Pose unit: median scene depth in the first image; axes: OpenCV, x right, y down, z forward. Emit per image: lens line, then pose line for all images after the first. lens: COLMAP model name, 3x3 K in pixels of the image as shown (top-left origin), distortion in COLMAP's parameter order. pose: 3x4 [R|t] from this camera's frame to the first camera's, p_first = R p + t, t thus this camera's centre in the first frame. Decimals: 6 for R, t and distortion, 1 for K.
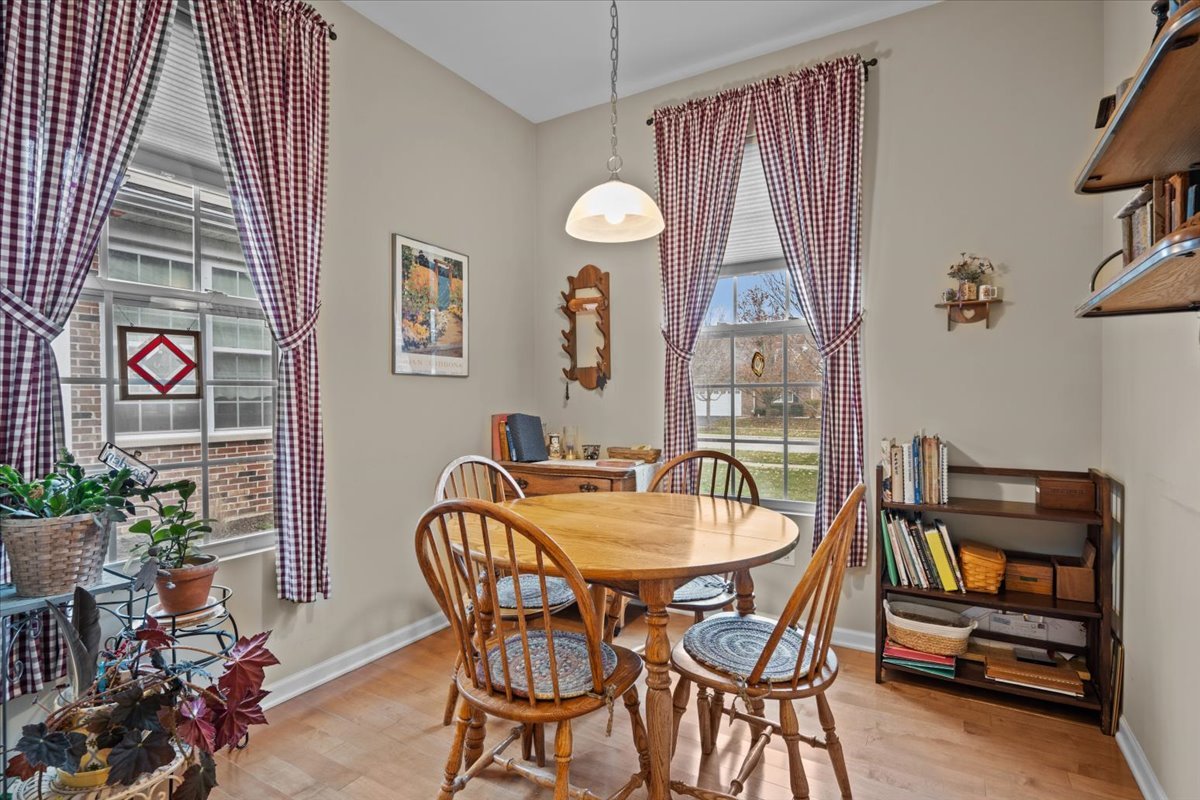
lens RADIAL K [[568.8, 0, 600.0], [0, 568.8, 400.0], [0, 0, 1]] dist [-0.000911, 0.000004]
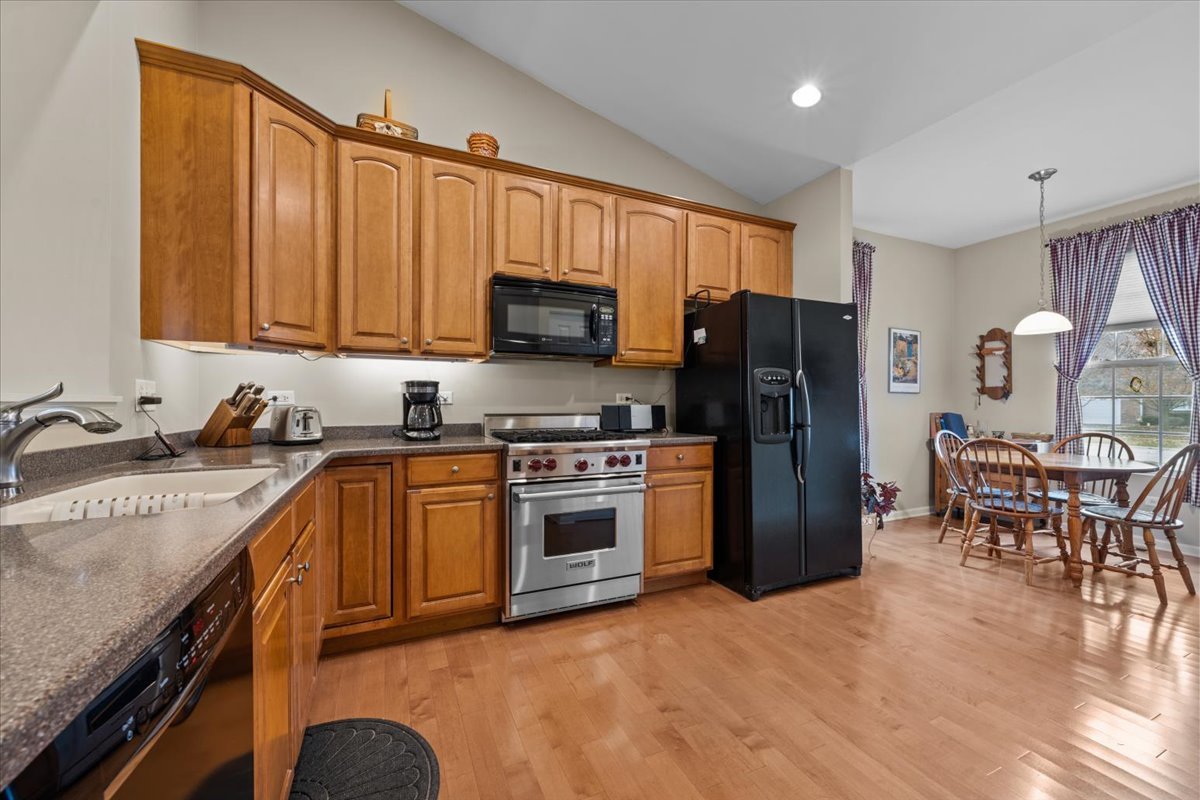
lens RADIAL K [[470.4, 0, 602.0], [0, 470.4, 402.5], [0, 0, 1]] dist [0.000123, 0.000208]
pose [[0.828124, 0.005545, -0.560517, -0.234929], [-0.010254, 0.999934, -0.005258, 0.011913], [0.560450, 0.010102, 0.828126, -0.977447]]
